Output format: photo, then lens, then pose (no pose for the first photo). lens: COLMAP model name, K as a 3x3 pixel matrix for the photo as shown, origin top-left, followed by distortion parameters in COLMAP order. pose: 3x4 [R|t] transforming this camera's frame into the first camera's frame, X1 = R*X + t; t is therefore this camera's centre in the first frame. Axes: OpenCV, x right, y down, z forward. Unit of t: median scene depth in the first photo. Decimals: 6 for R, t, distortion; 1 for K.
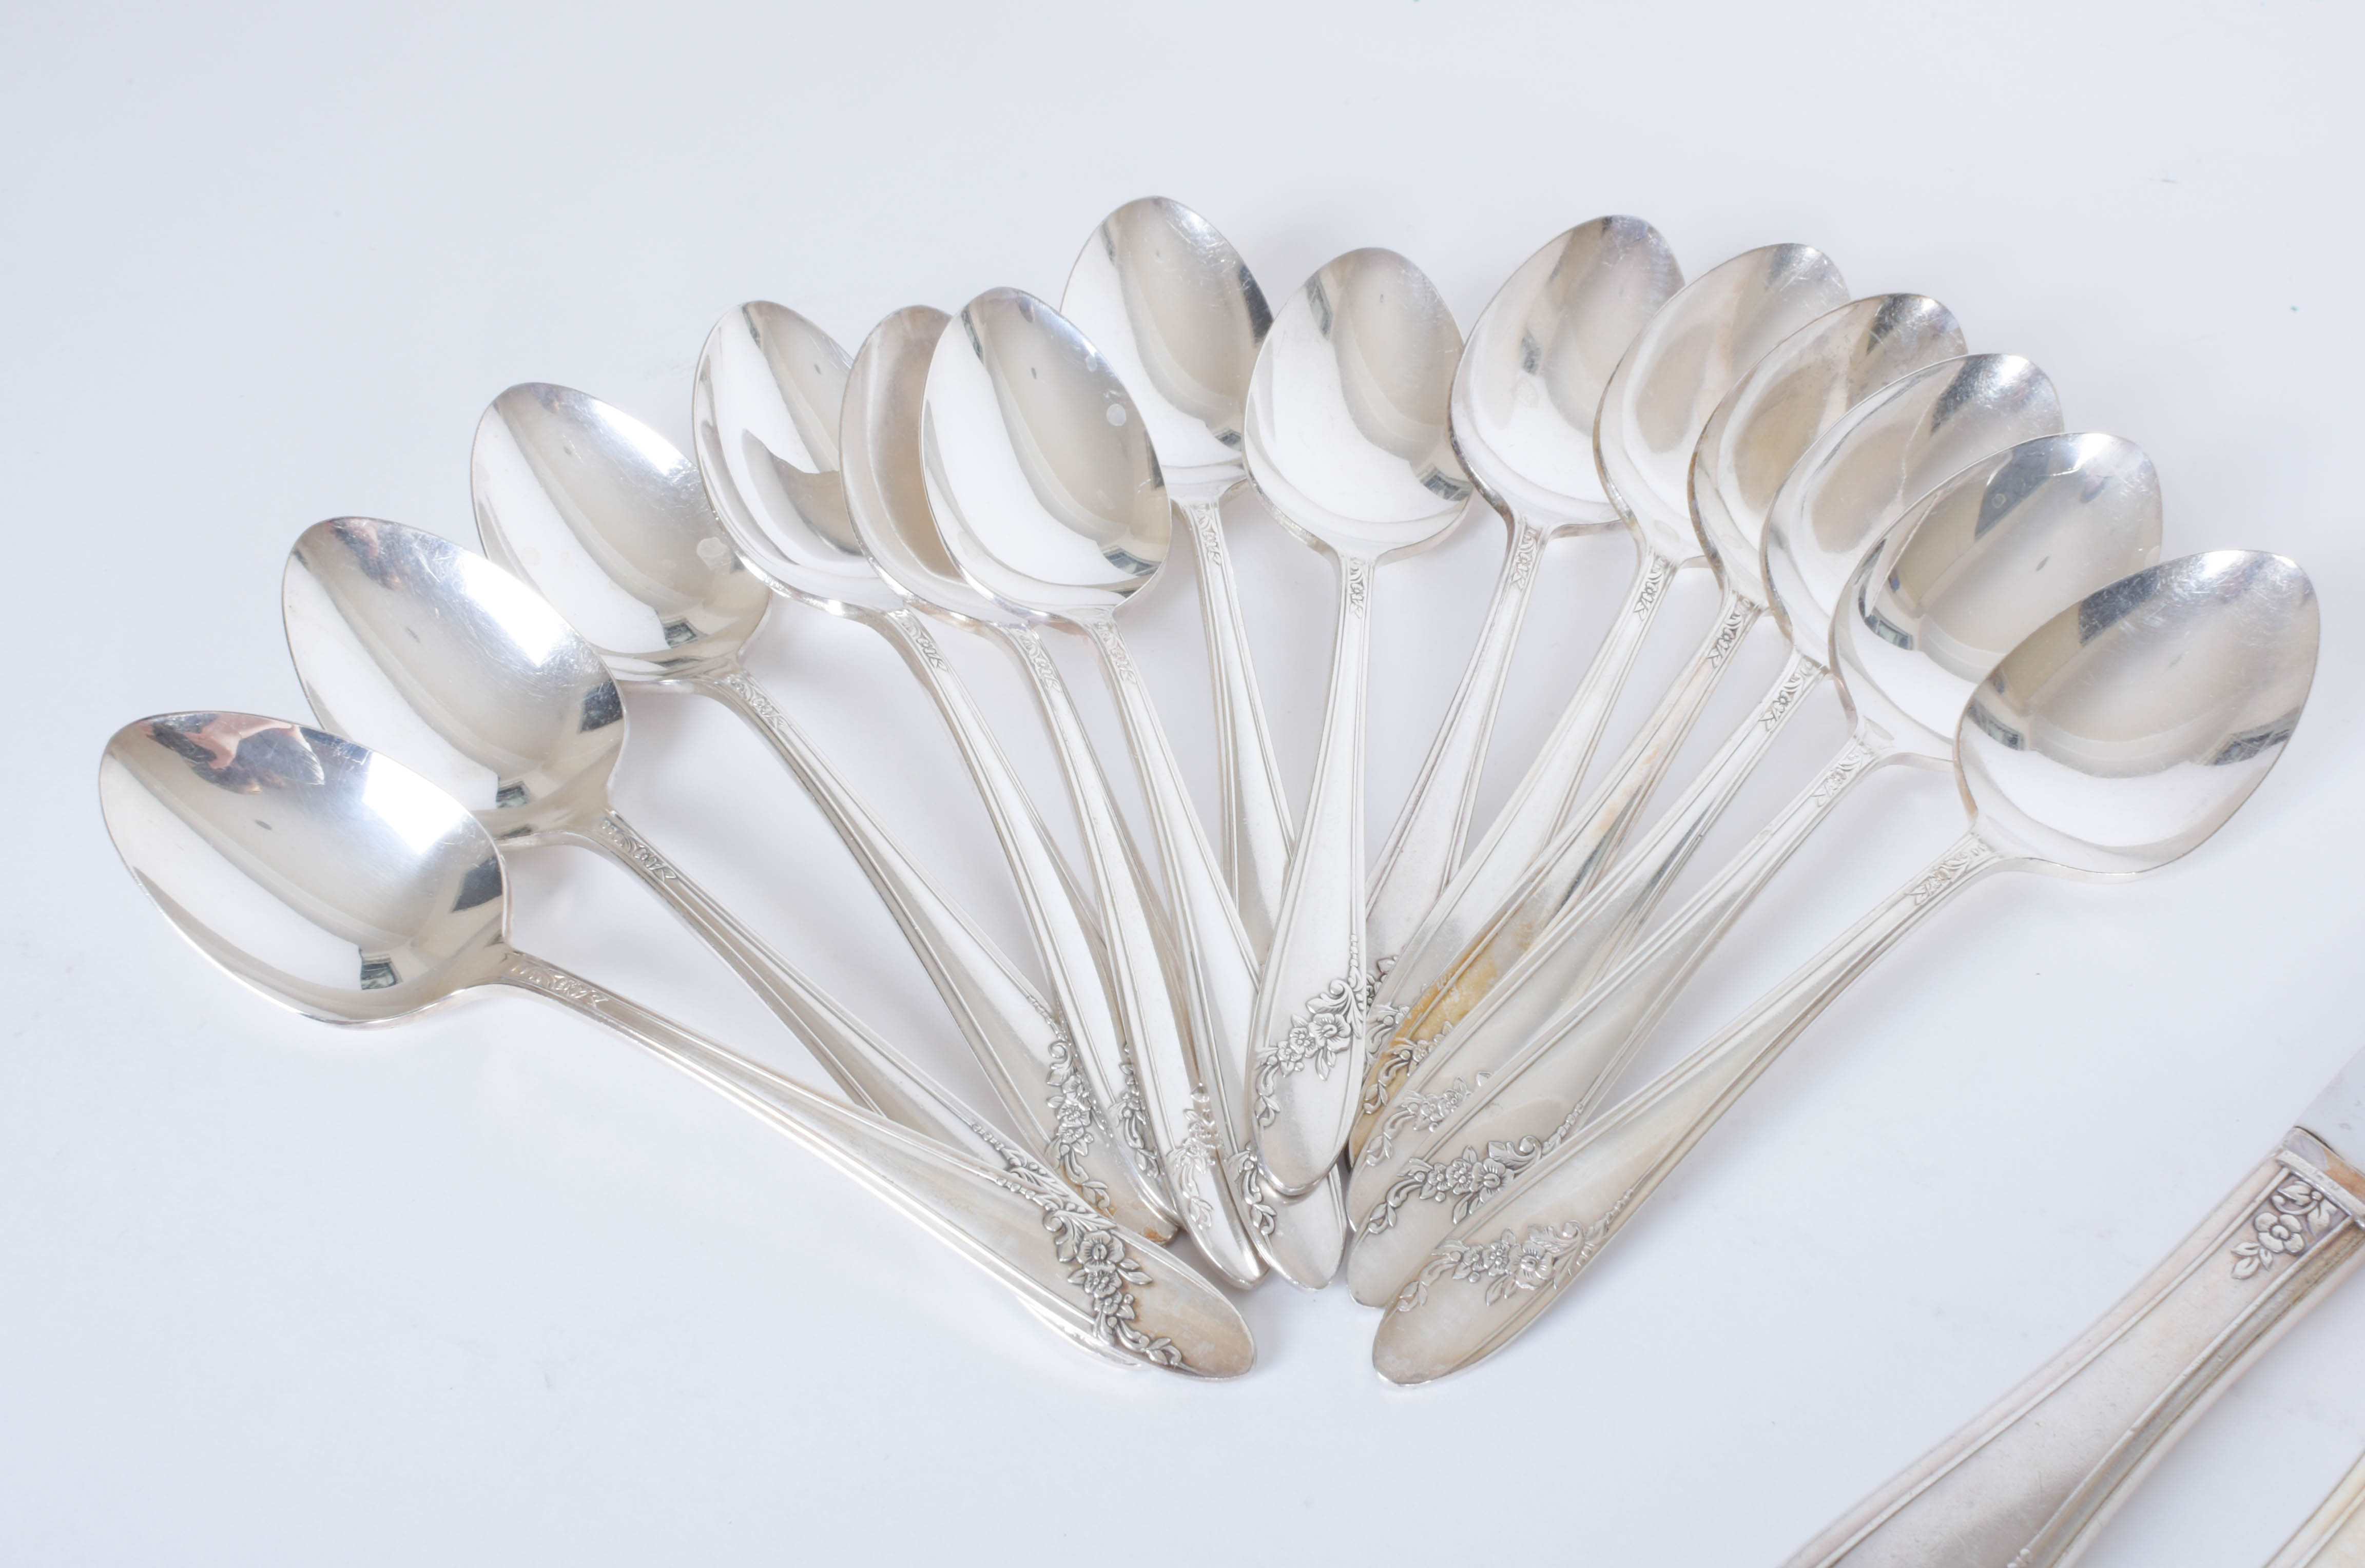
lens RADIAL K [[2852.9, 0, 1182.5], [0, 2852.9, 784.0], [0, 0, 1]] dist [0.056133, -0.002850]
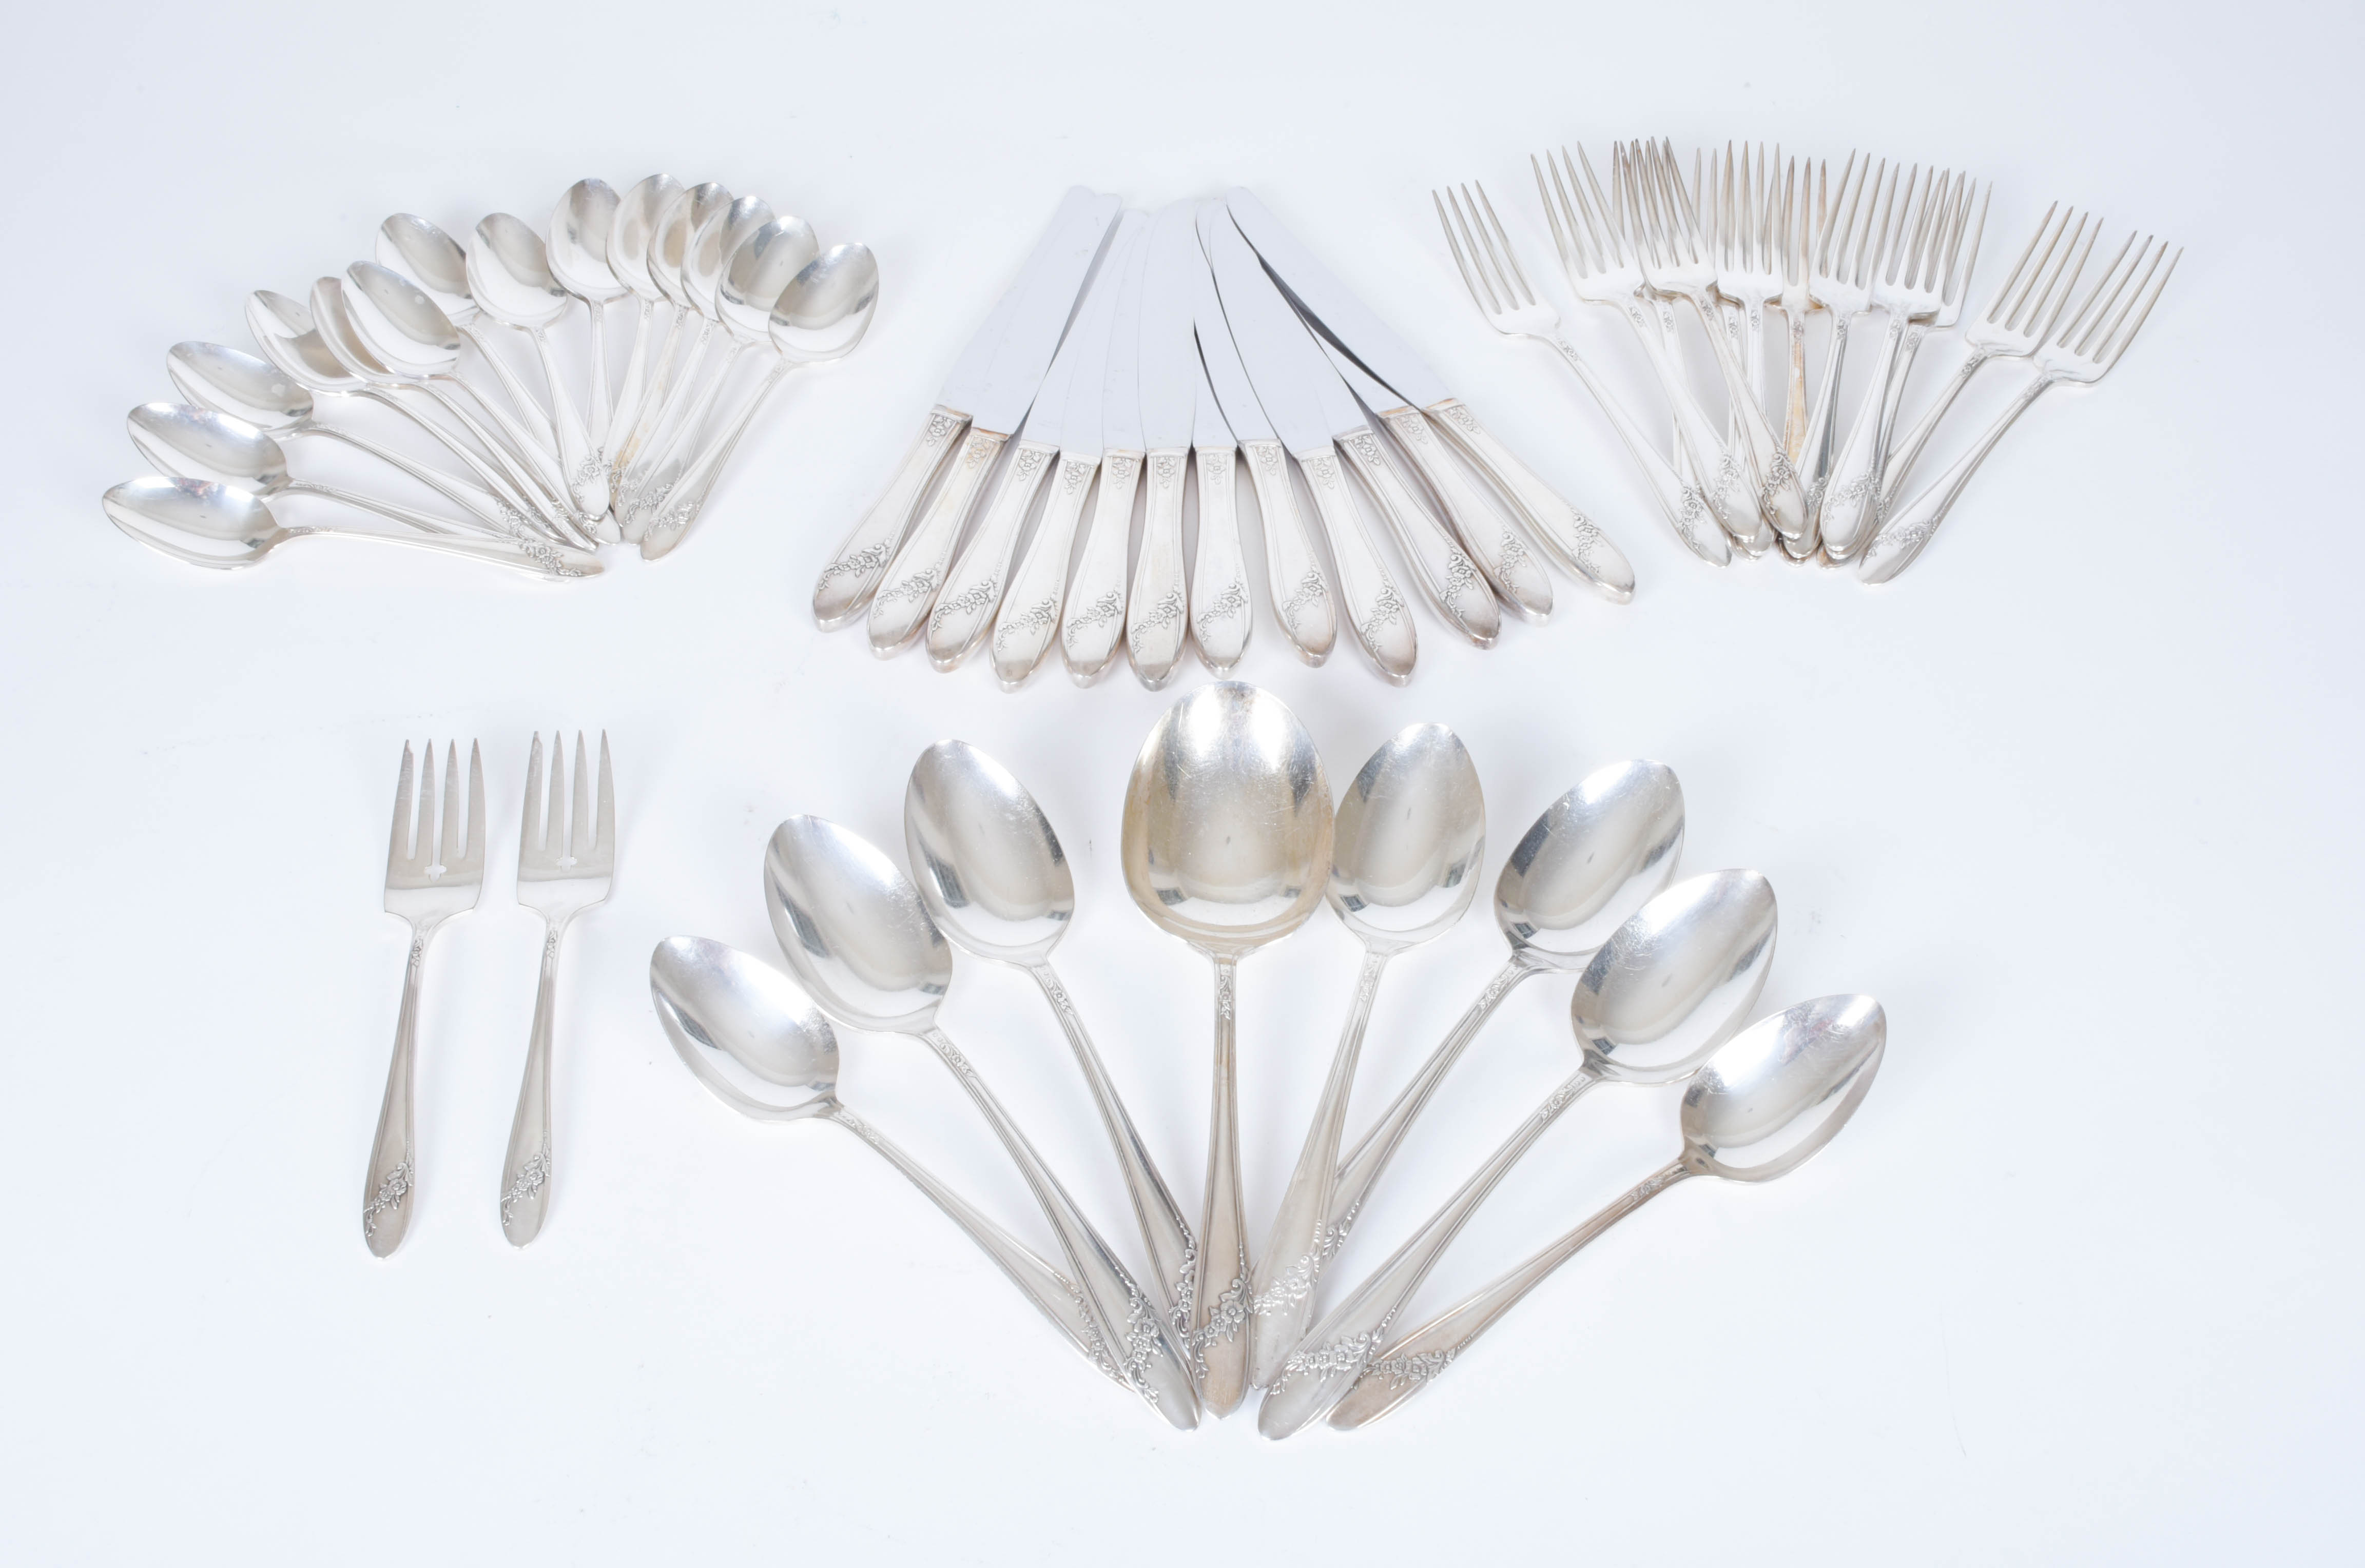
lens RADIAL K [[2852.9, 0, 1182.5], [0, 2852.9, 784.0], [0, 0, 1]] dist [0.056133, -0.002850]
pose [[0.897198, -0.297314, 0.326557, -0.414930], [0.291681, 0.954144, 0.067324, 0.337566], [-0.331598, 0.034848, 0.942777, -1.768398]]
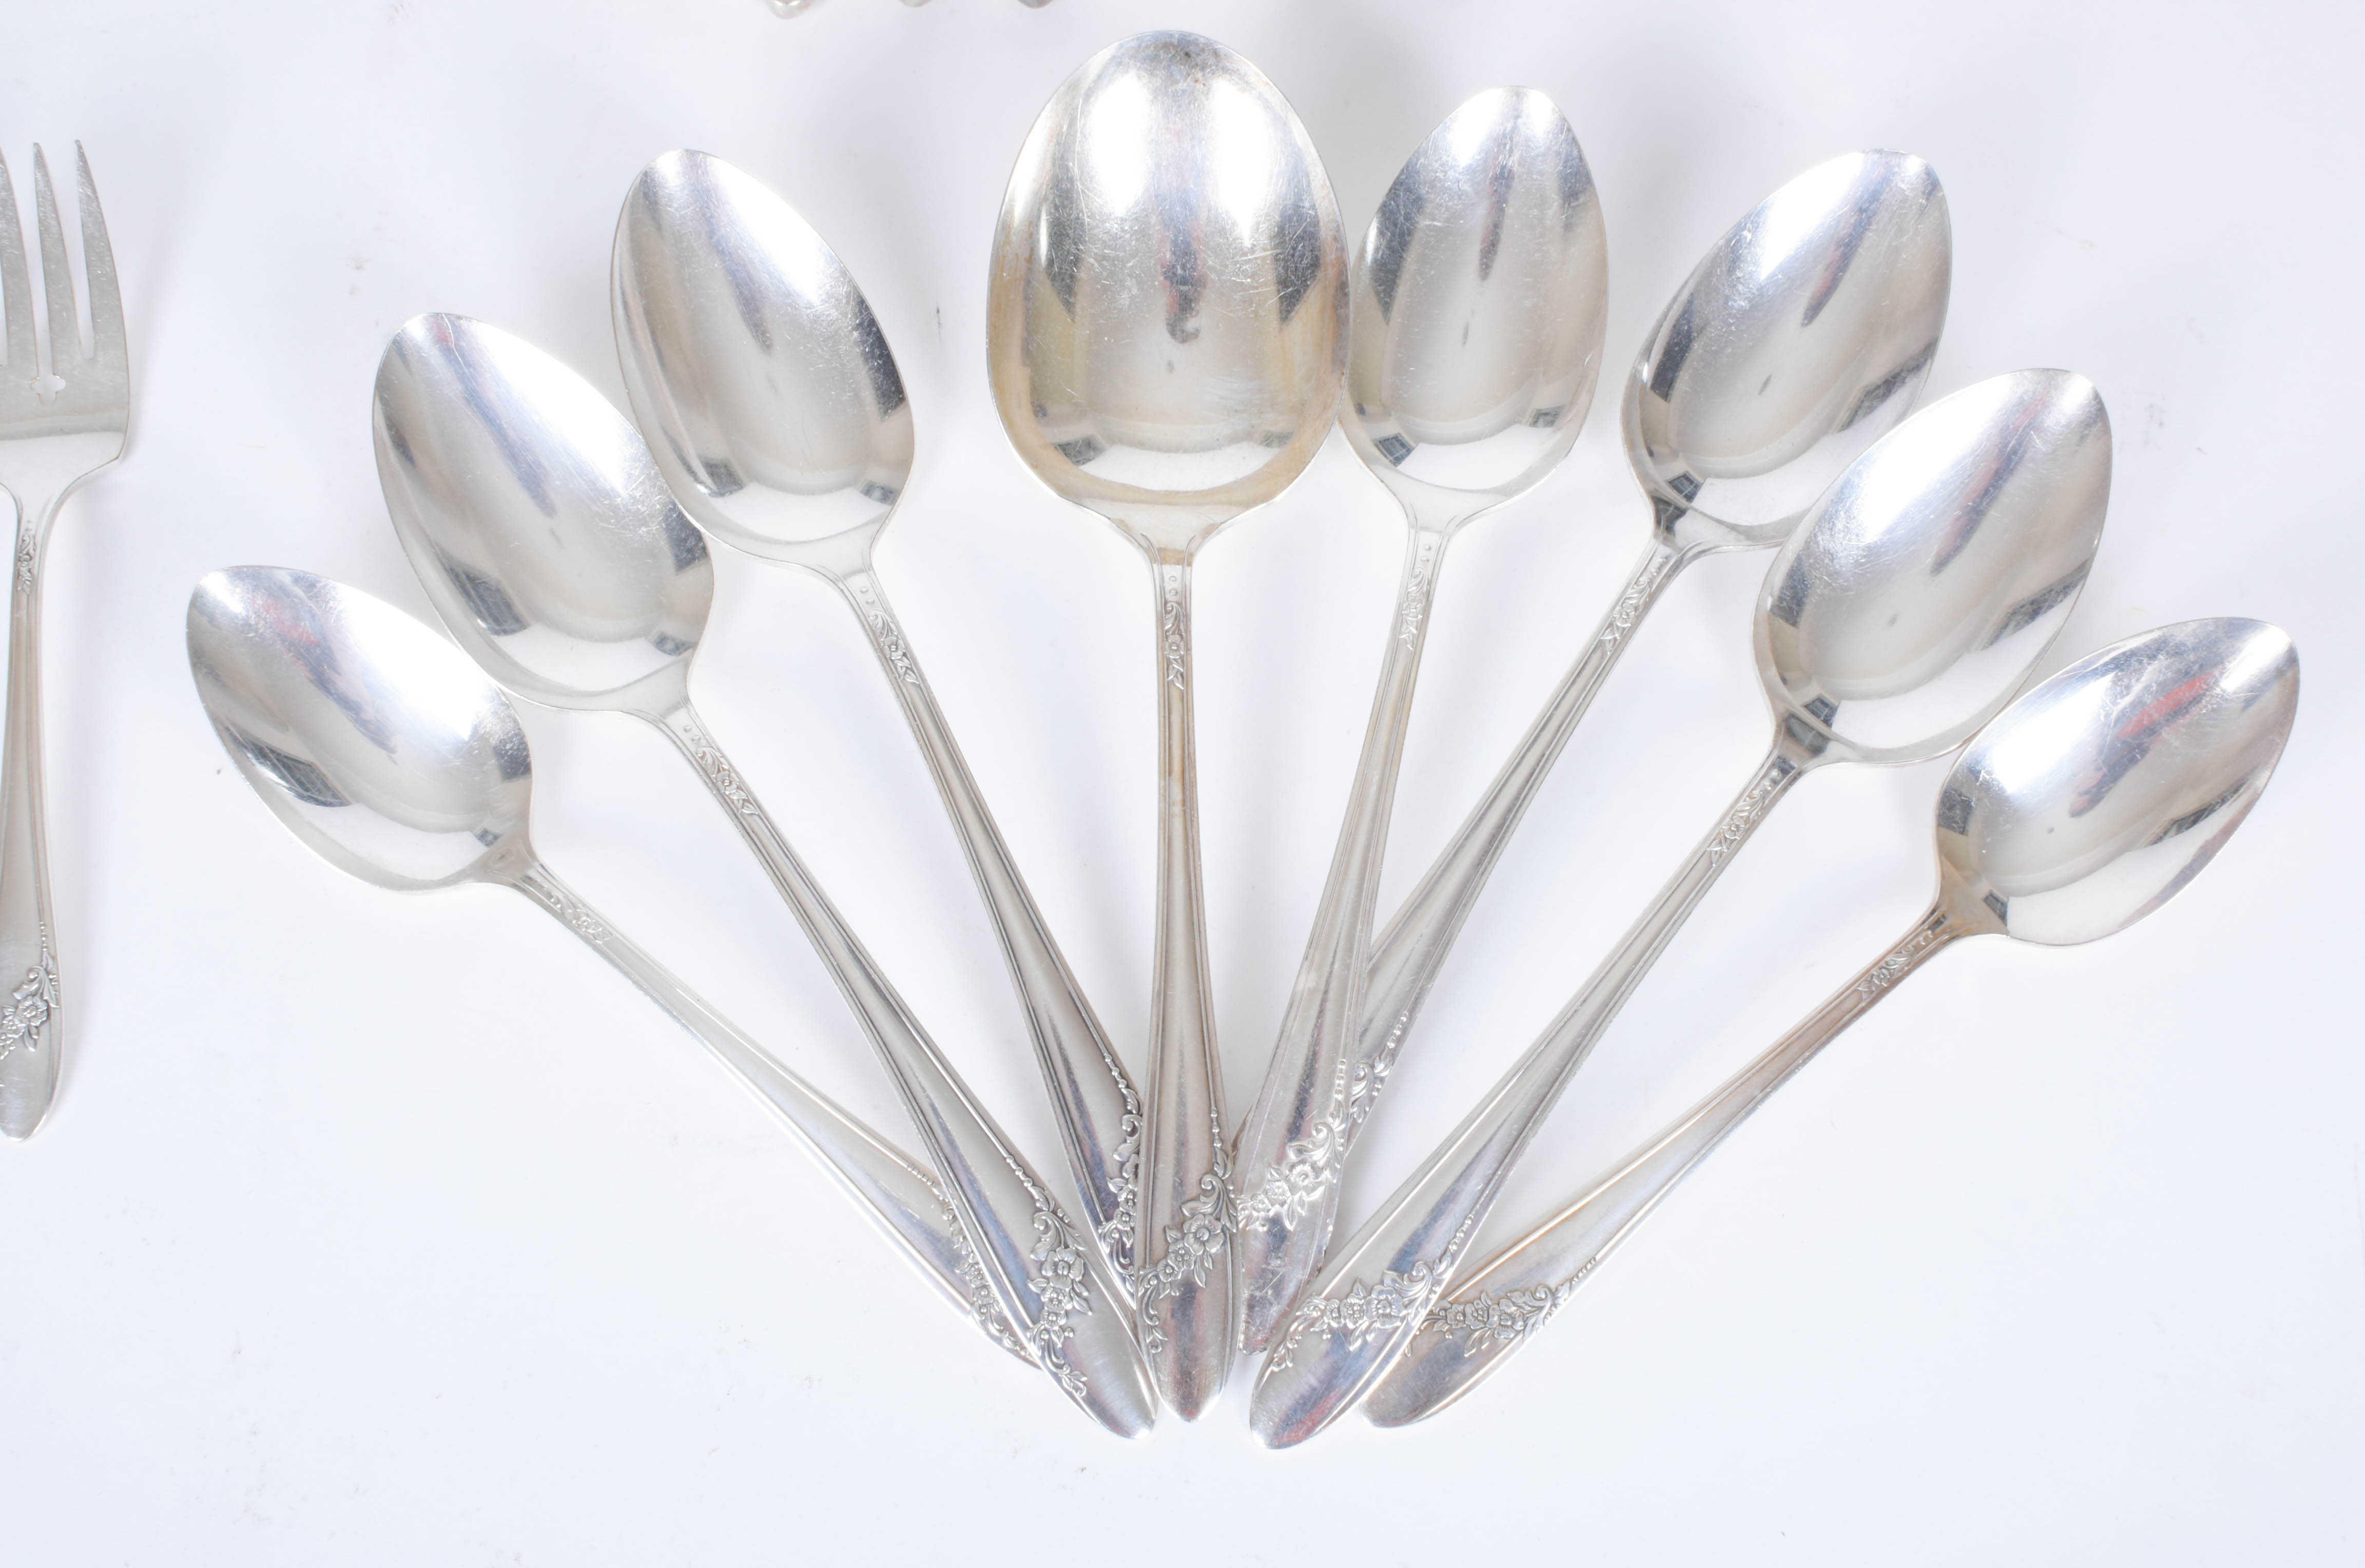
lens RADIAL K [[2852.9, 0, 1182.5], [0, 2852.9, 784.0], [0, 0, 1]] dist [0.056133, -0.002850]
pose [[0.879855, -0.435616, 0.189983, 0.012511], [0.319334, 0.837980, 0.442510, 0.130328], [-0.351967, -0.328677, 0.876408, -0.862715]]
